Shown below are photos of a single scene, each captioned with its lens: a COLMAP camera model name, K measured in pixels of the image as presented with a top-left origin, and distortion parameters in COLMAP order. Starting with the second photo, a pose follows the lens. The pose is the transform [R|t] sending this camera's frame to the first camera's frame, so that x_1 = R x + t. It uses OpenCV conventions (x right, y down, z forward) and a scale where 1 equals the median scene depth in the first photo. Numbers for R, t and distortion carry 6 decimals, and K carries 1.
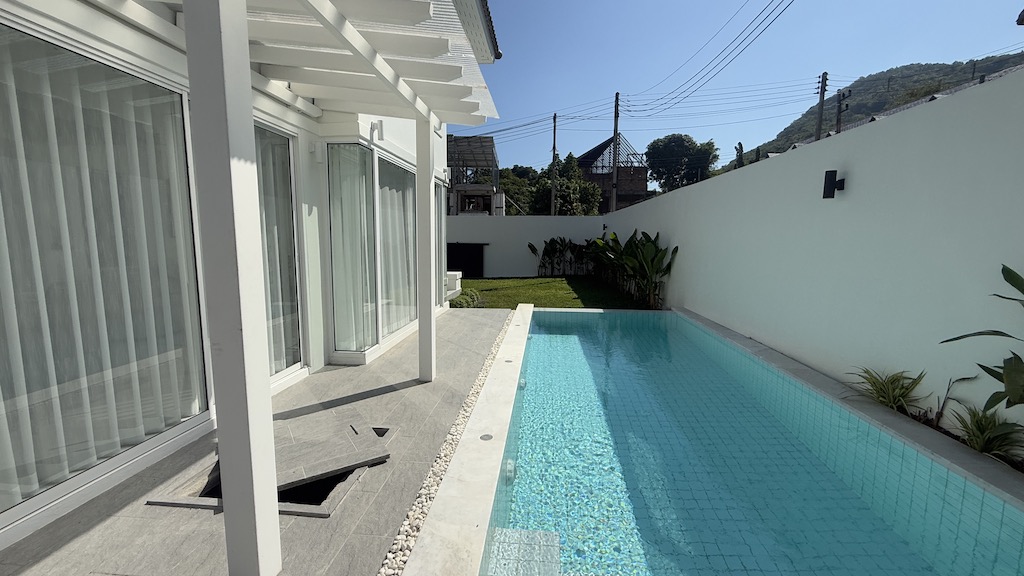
lens RADIAL K [[408.7, 0, 509.9], [0, 408.7, 287.0], [0, 0, 1]] dist [-0.000162, 0.000275]
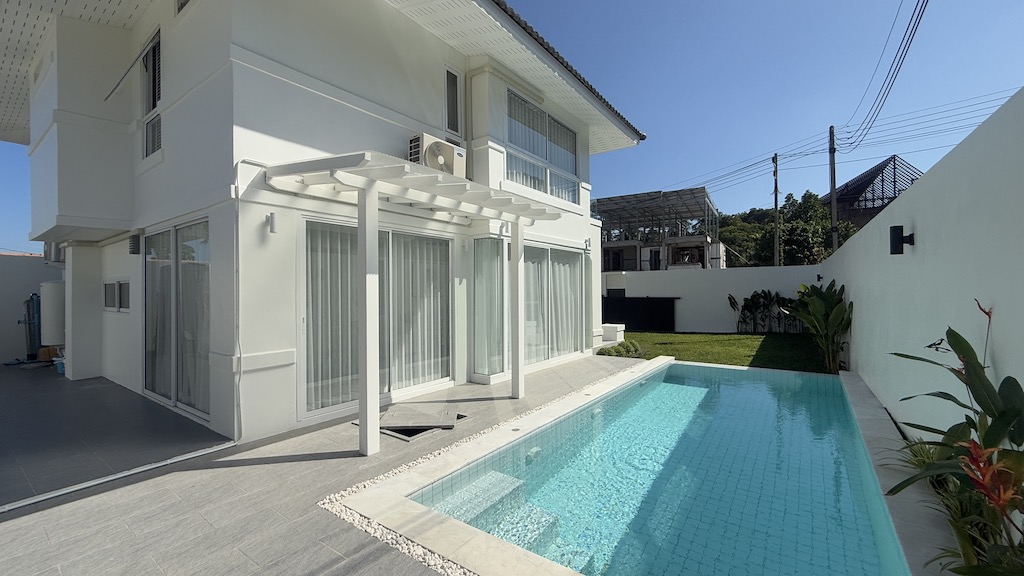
lens RADIAL K [[408.7, 0, 509.9], [0, 408.7, 287.0], [0, 0, 1]] dist [-0.000162, 0.000275]
pose [[0.855849, -0.019612, -0.516854, 0.110366], [-0.047110, 0.992171, -0.115657, 0.002333], [0.515076, 0.123334, 0.848225, -0.056974]]
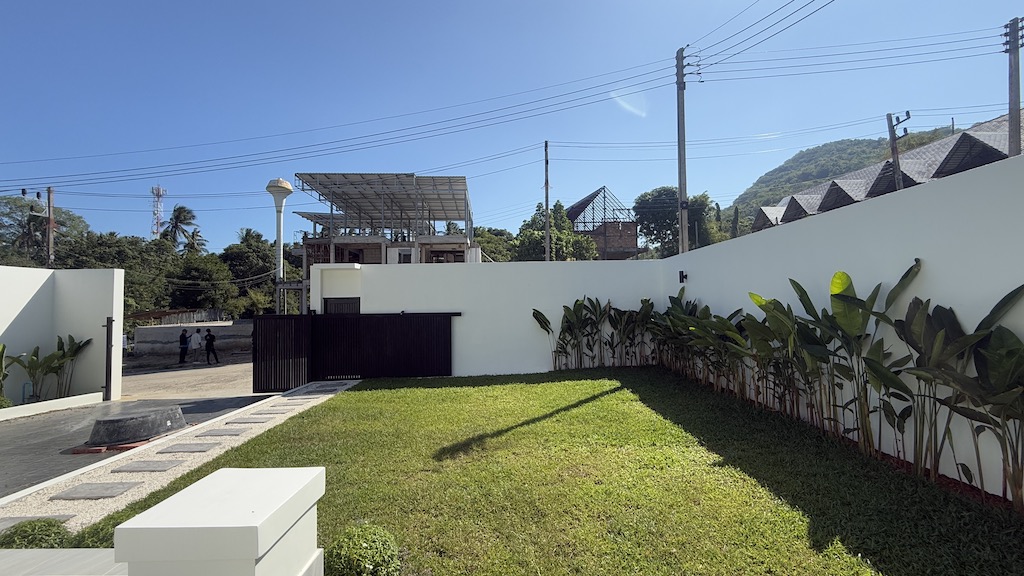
lens RADIAL K [[408.7, 0, 509.9], [0, 408.7, 287.0], [0, 0, 1]] dist [-0.000162, 0.000275]
pose [[0.997646, -0.020639, 0.065395, -0.022206], [0.030738, 0.987055, -0.157408, -0.053765], [-0.061300, 0.159047, 0.985366, 0.464049]]
